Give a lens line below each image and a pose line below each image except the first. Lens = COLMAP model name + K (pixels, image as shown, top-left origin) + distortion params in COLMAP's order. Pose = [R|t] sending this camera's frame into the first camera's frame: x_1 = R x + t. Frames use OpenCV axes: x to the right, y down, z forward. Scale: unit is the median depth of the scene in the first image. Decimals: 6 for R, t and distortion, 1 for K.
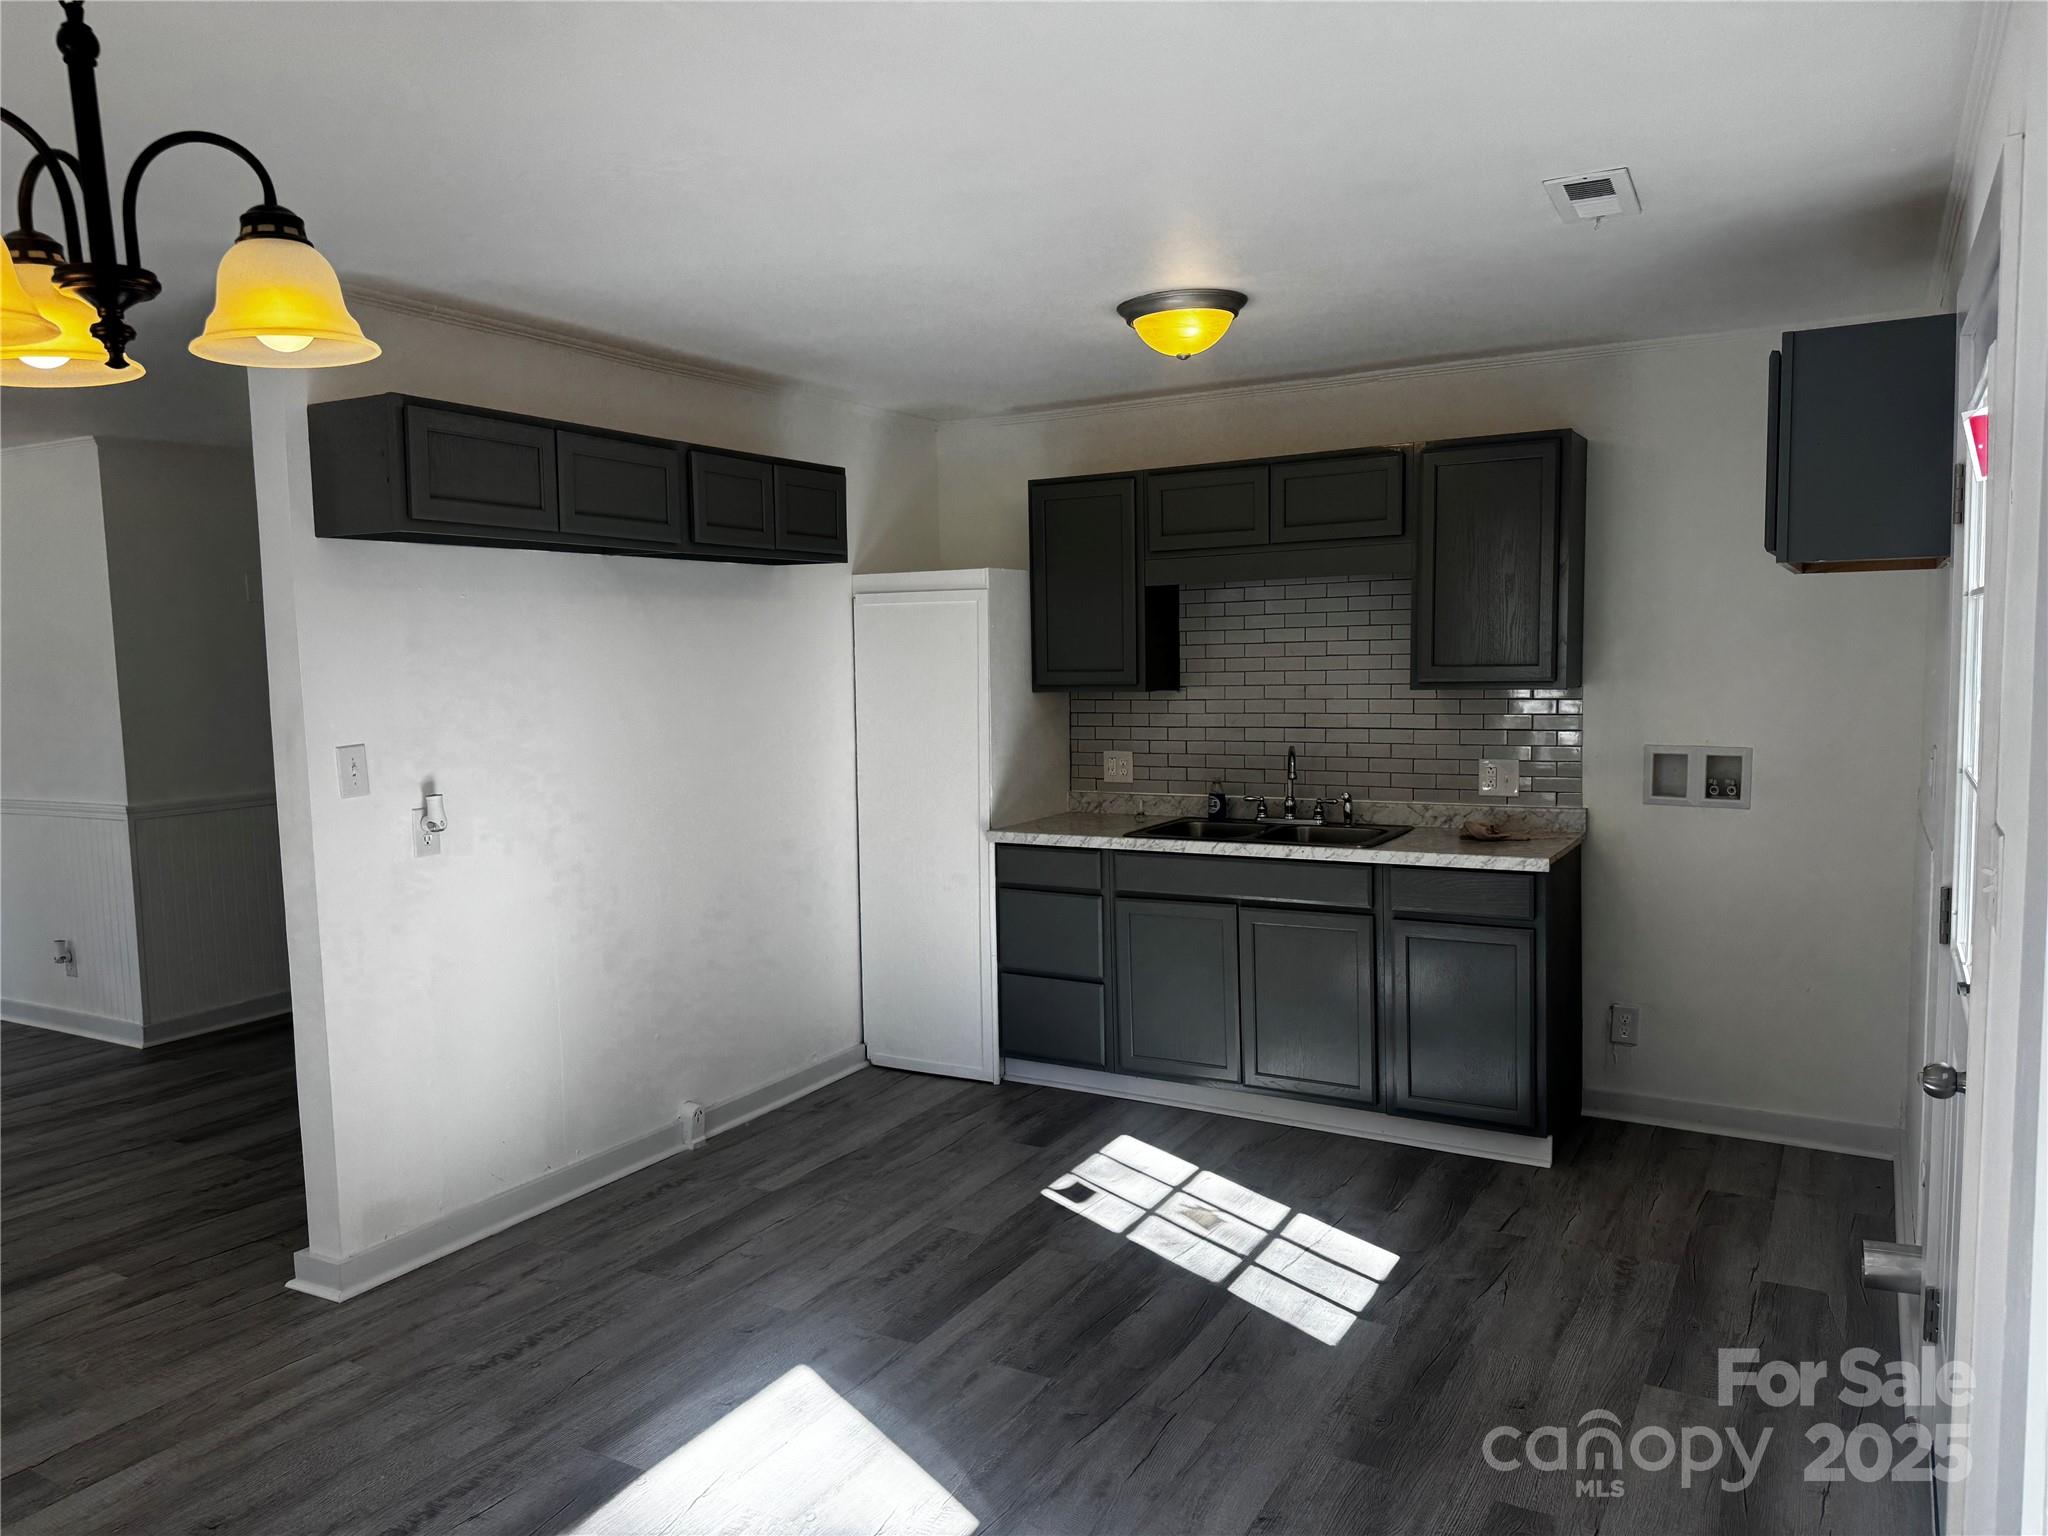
lens RADIAL K [[1432.0, 0, 1030.1], [0, 1432.0, 777.2], [0, 0, 1]] dist [0.084900, -0.093344]
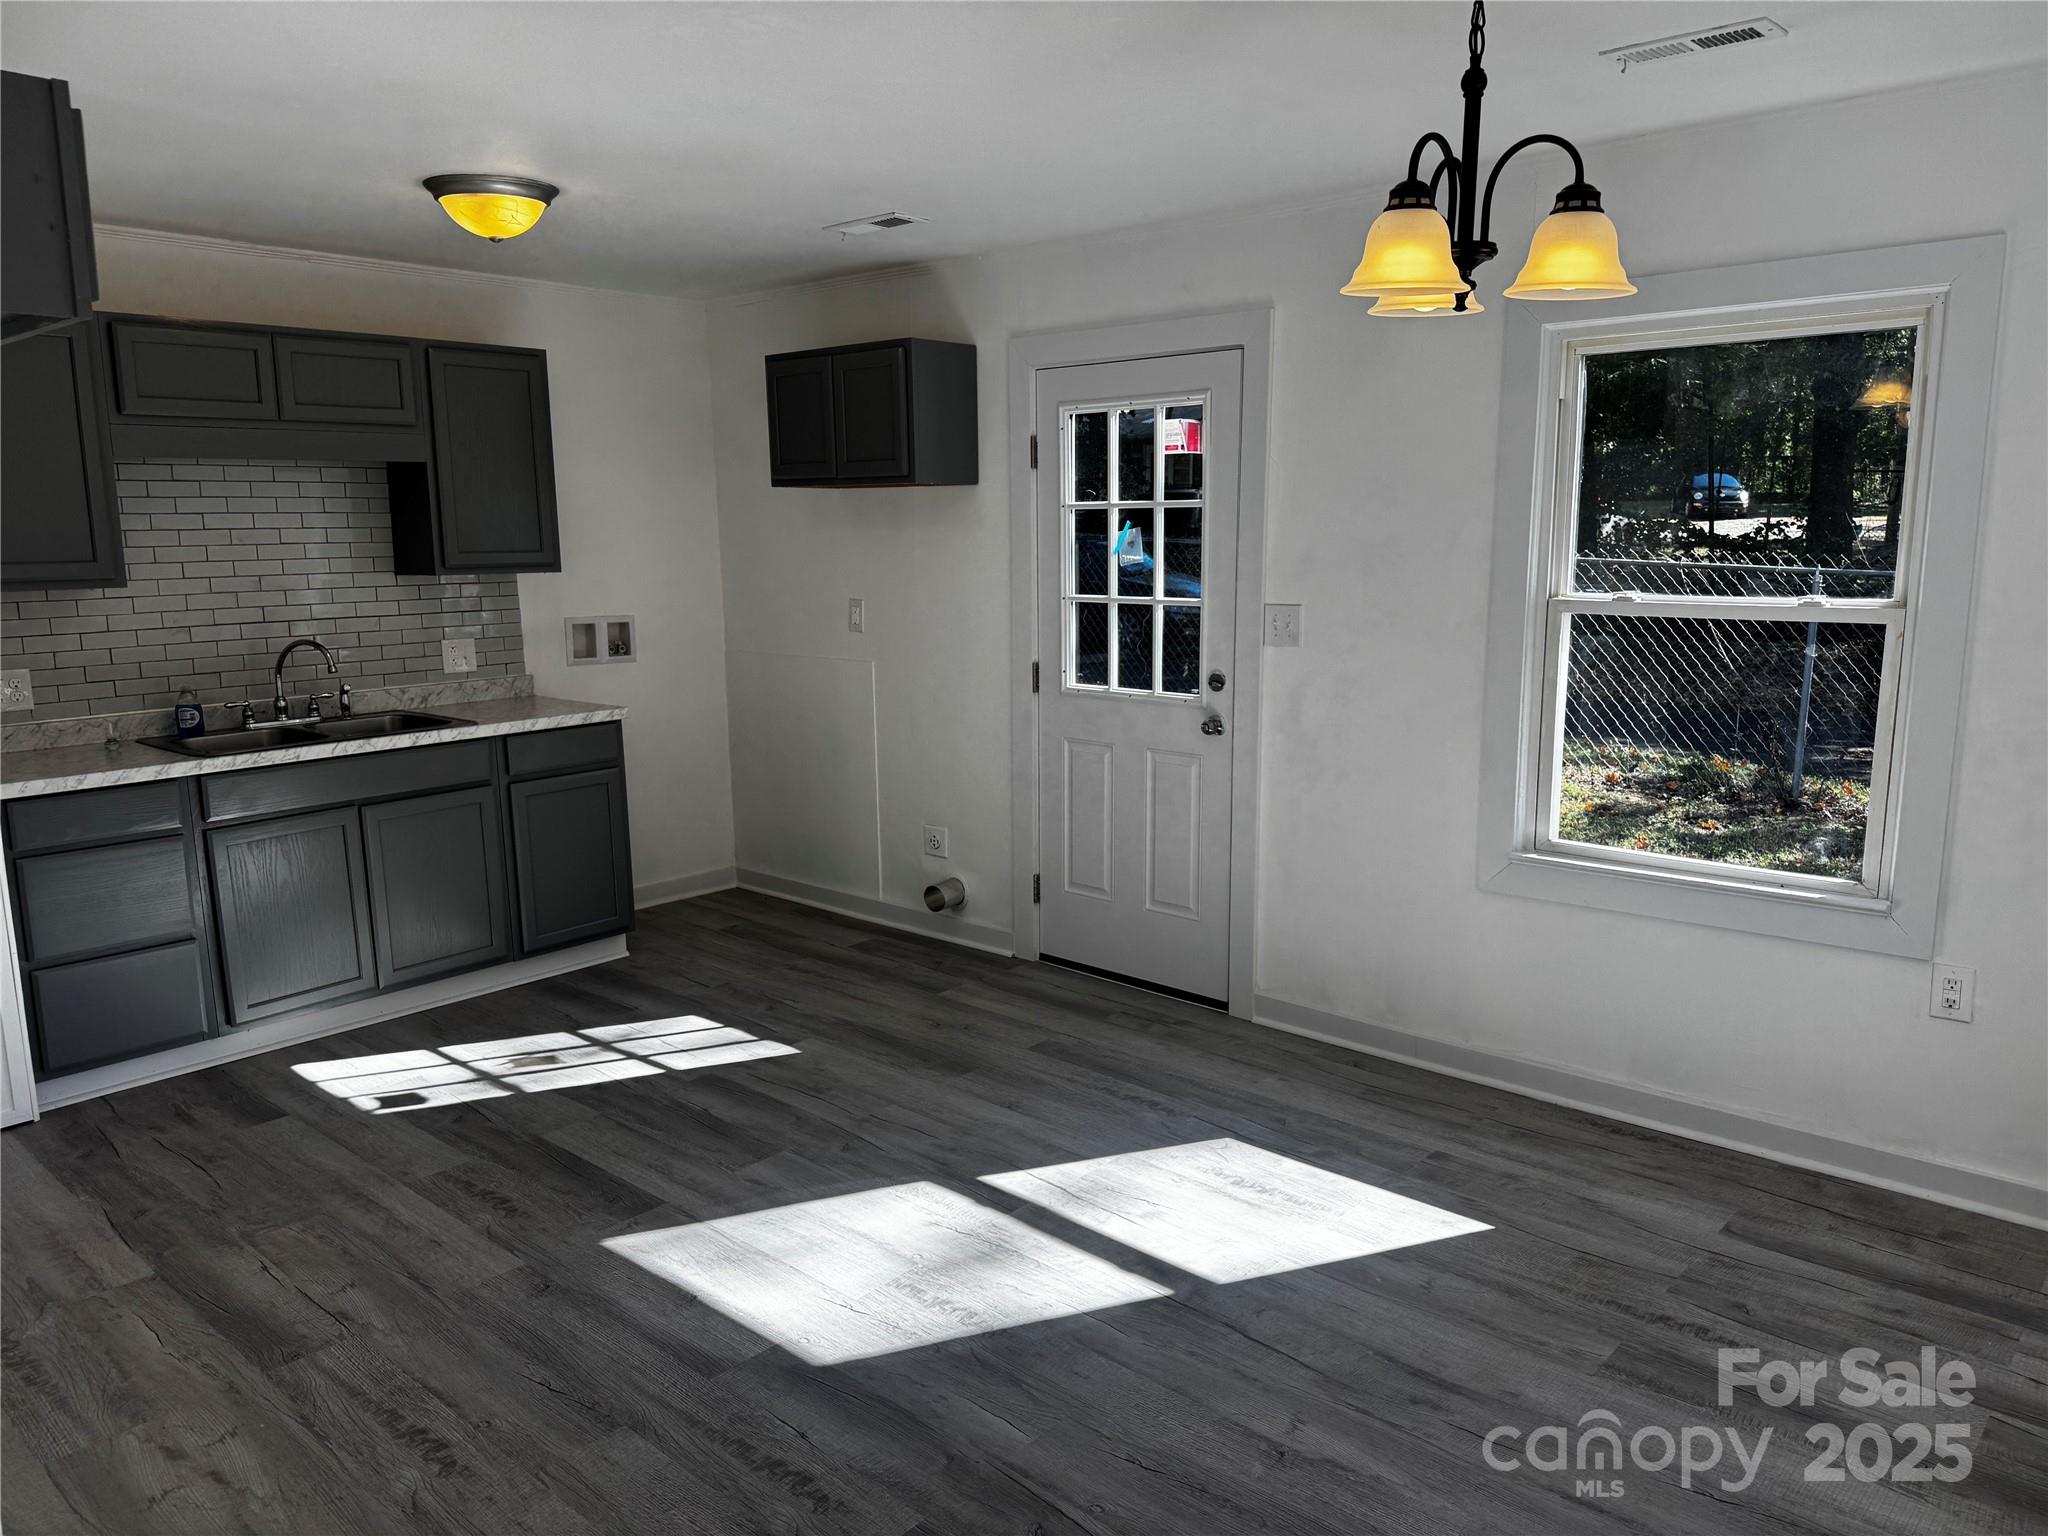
lens RADIAL K [[1432.0, 0, 1031.5], [0, 1432.0, 771.7], [0, 0, 1]] dist [0.084900, -0.093344]
pose [[0.197351, -0.150899, 0.968650, -0.723884], [0.095023, 0.986374, 0.134301, -0.021209], [-0.975717, 0.065539, 0.209001, 0.371537]]
